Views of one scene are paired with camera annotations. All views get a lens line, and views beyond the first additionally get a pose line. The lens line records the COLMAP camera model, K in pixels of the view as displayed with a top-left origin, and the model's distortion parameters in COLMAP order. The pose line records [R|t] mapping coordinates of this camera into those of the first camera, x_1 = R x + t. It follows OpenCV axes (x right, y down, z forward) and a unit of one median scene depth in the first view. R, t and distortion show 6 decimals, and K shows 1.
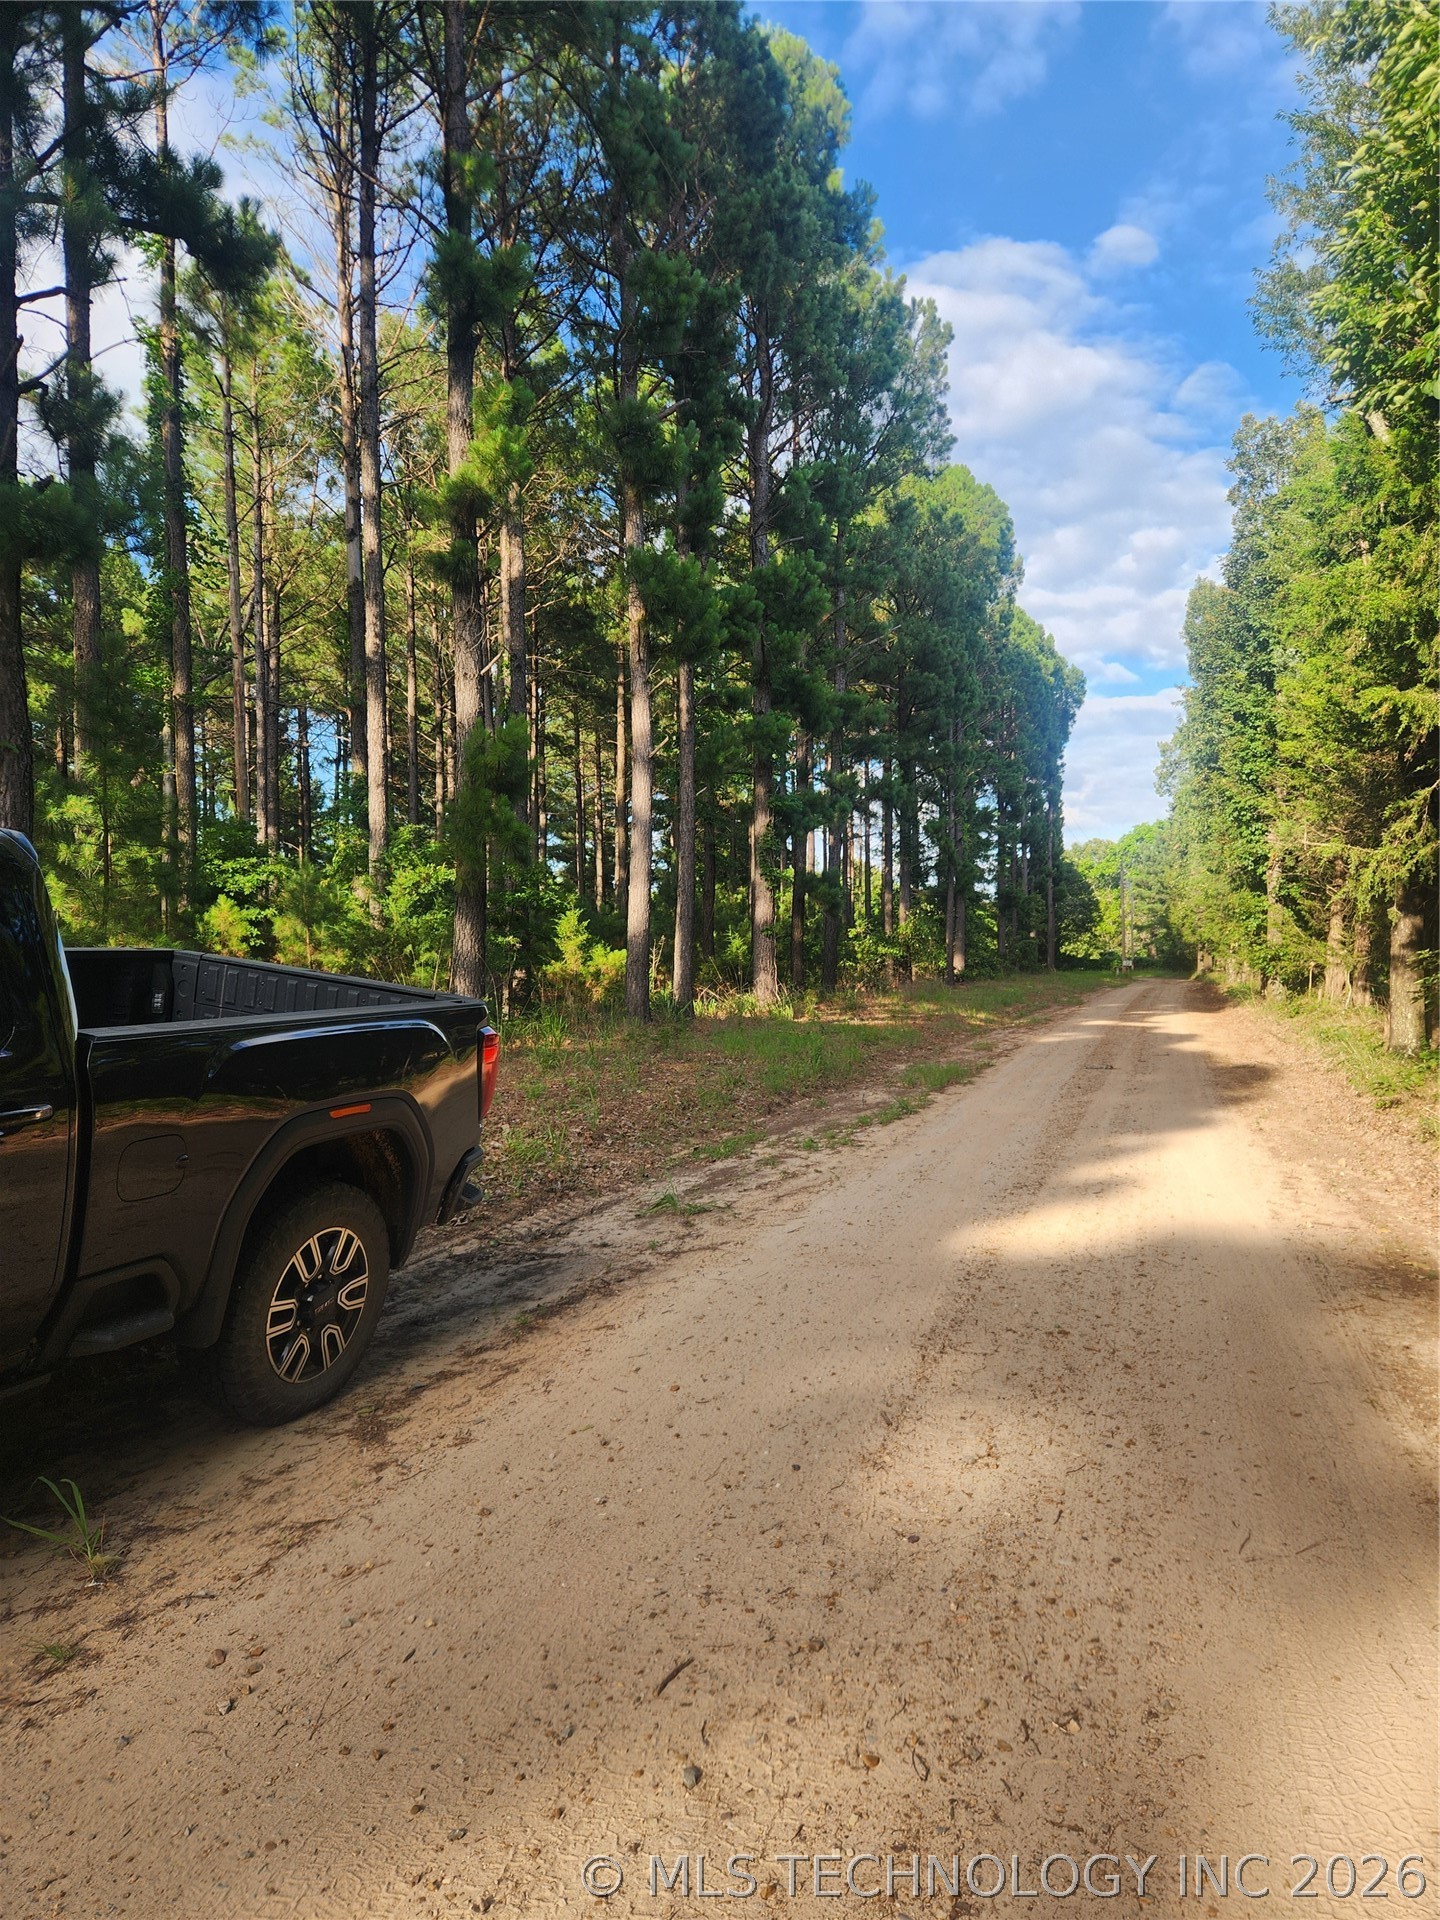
lens RADIAL K [[1285.0, 0, 722.1], [0, 1285.0, 956.6], [0, 0, 1]] dist [-0.004626, -0.002343]
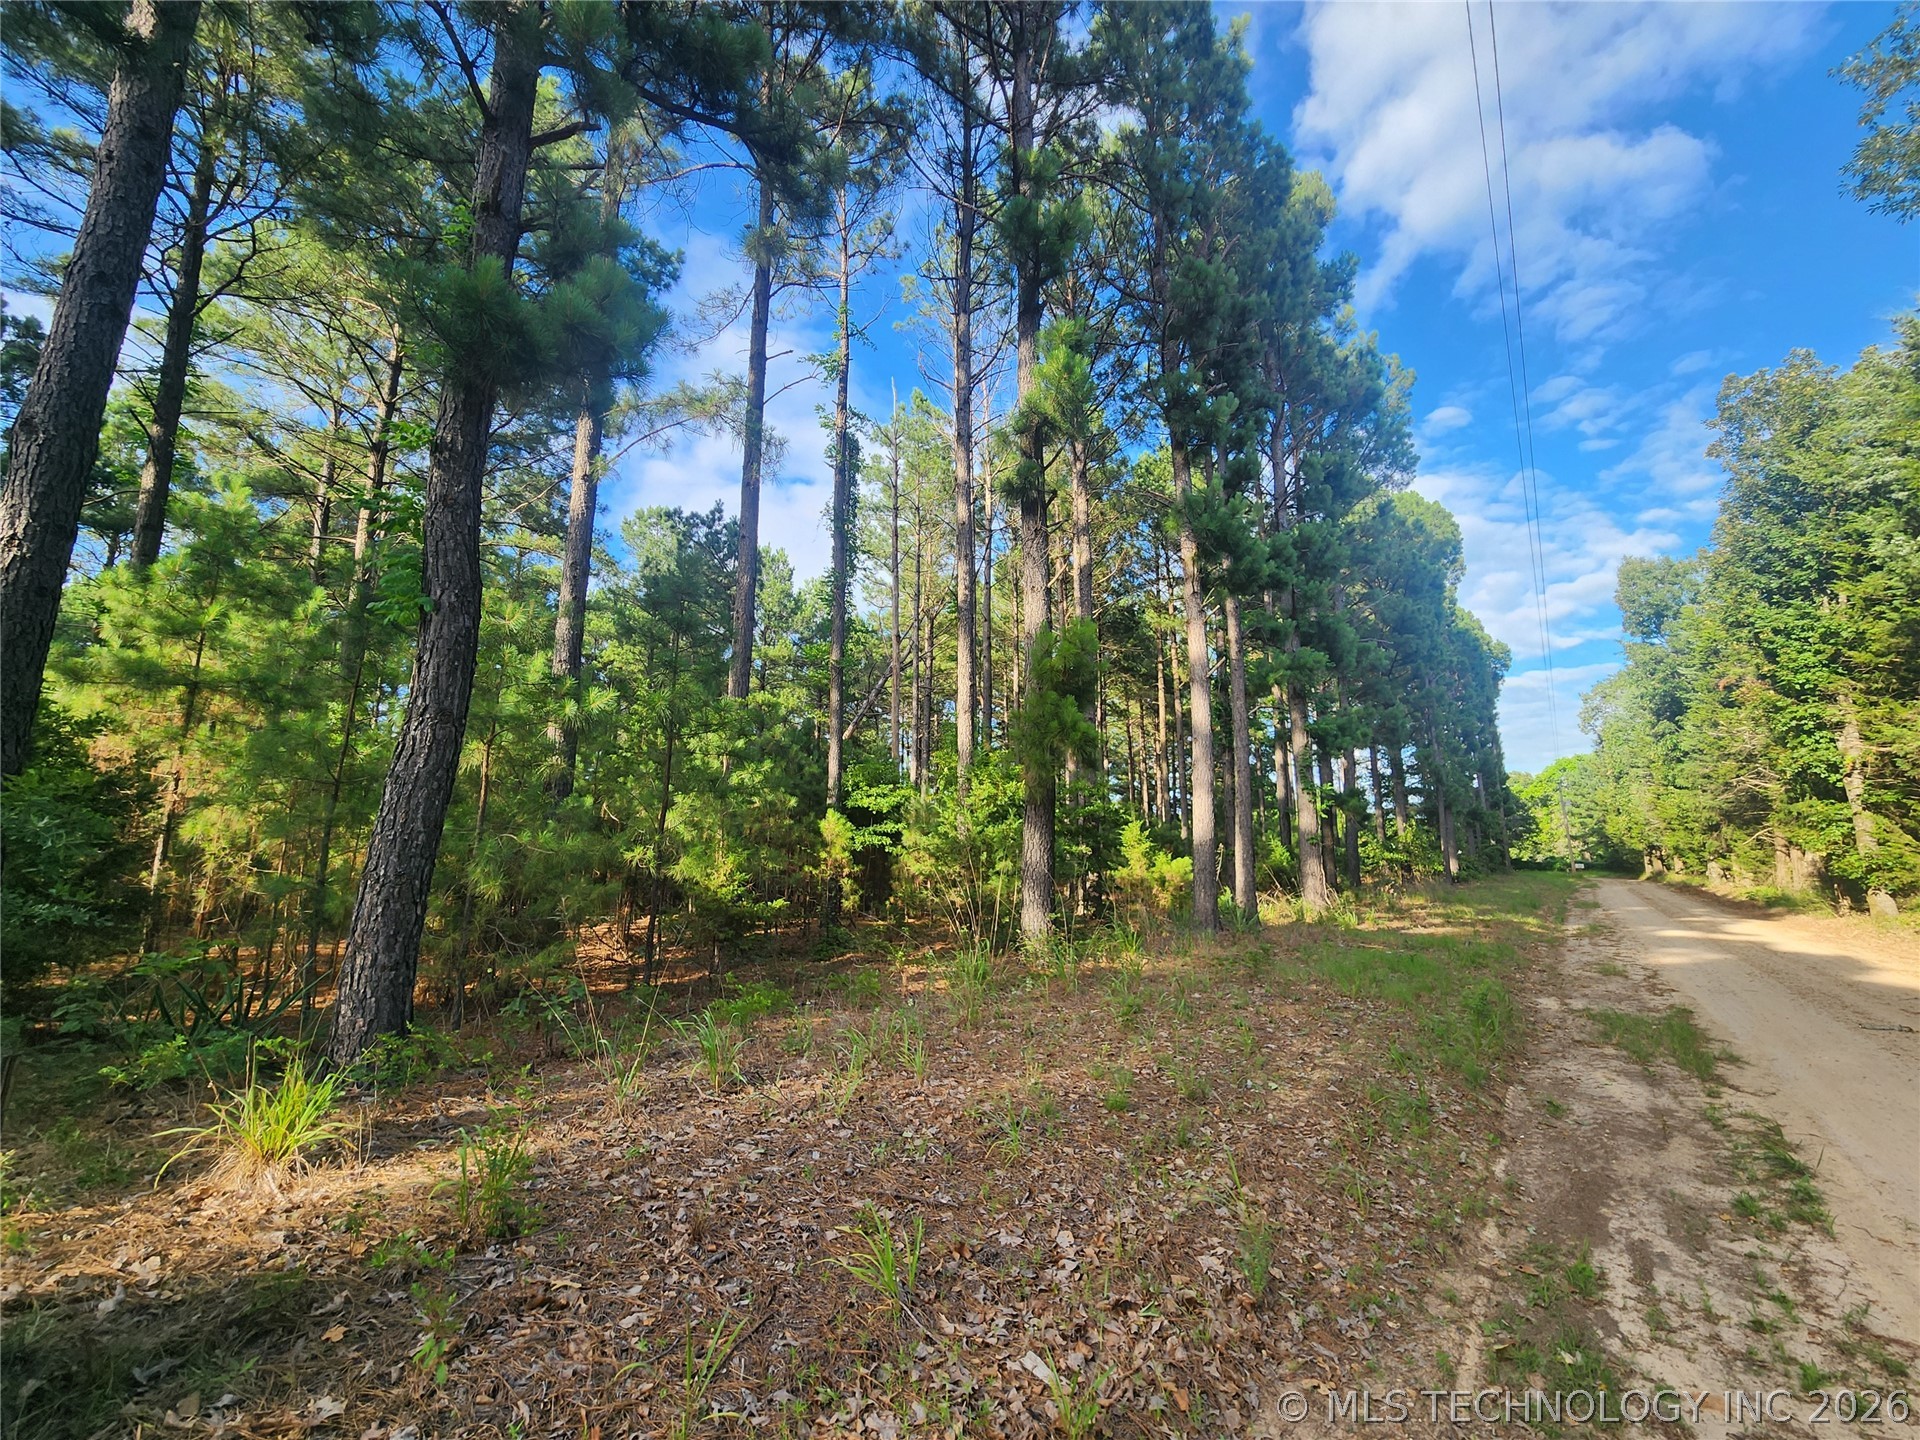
lens RADIAL K [[772.2, 0, 1006.7], [0, 772.2, 725.3], [0, 0, 1]] dist [0.011765, 0.001813]
pose [[0.964866, -0.040982, -0.259527, -0.039927], [-0.002866, 0.986060, -0.166364, -0.005077], [0.262728, 0.161263, 0.951298, 0.262370]]
